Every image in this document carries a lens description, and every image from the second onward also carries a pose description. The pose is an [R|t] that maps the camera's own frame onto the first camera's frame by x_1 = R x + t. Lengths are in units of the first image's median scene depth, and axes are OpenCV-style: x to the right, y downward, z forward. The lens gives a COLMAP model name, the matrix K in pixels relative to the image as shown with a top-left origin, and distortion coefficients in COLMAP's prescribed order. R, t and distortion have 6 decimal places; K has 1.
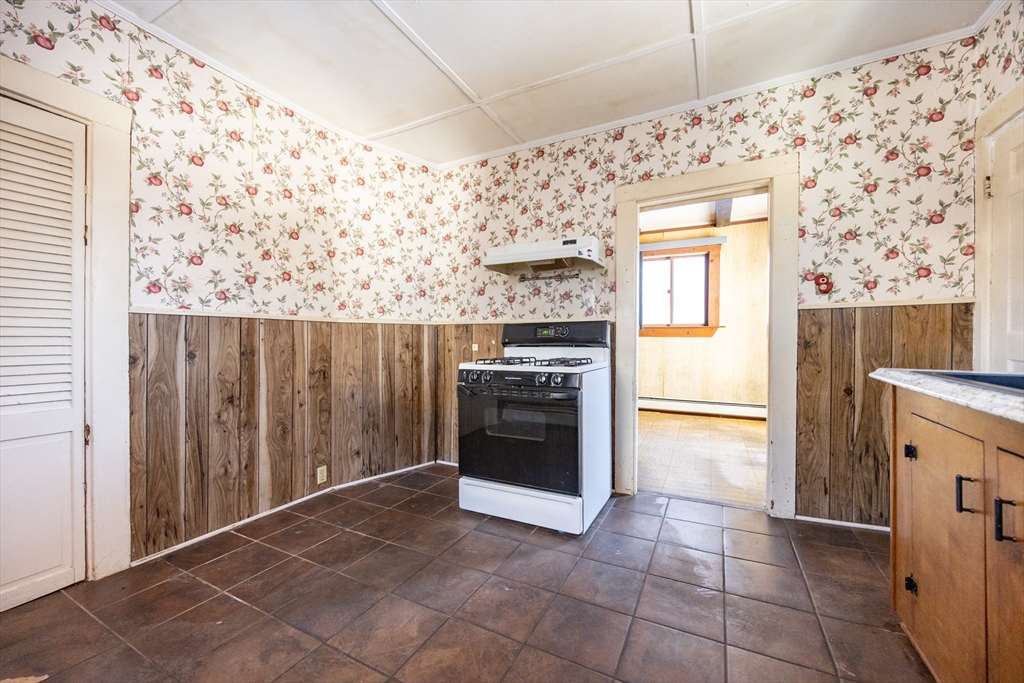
lens RADIAL K [[396.9, 0, 524.4], [0, 396.9, 338.4], [0, 0, 1]] dist [-0.002032, -0.000156]
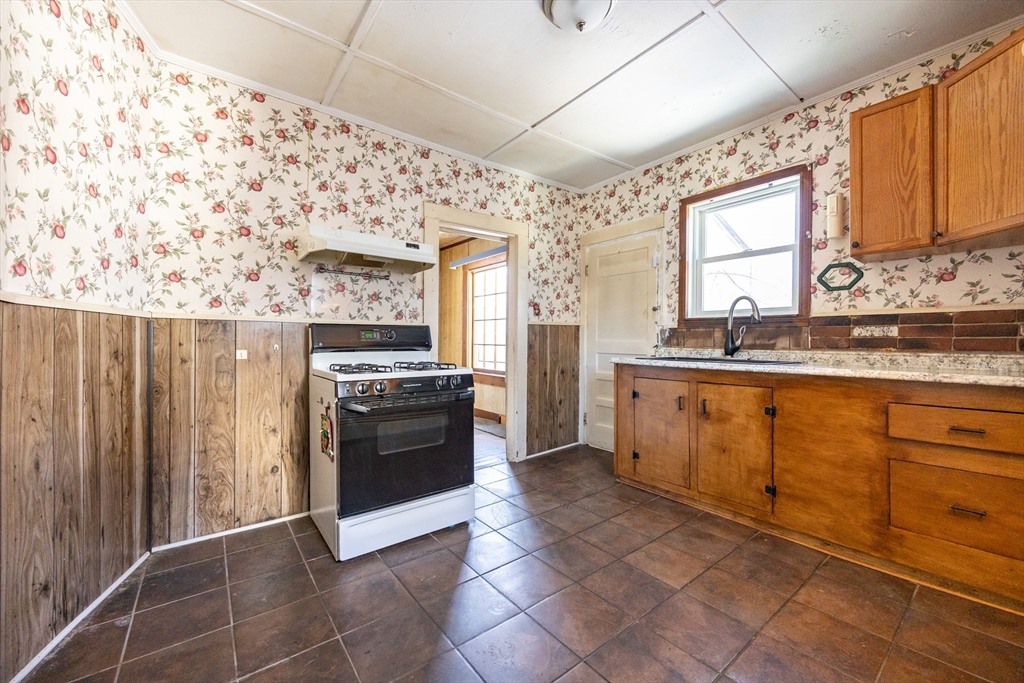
lens RADIAL K [[395.2, 0, 512.0], [0, 395.2, 341.5], [0, 0, 1]] dist [0.001353, 0.000128]
pose [[0.434633, 0.005378, 0.900592, -0.607736], [-0.002873, 0.999985, -0.004584, 0.001679], [-0.900603, -0.000595, 0.434642, 0.311086]]
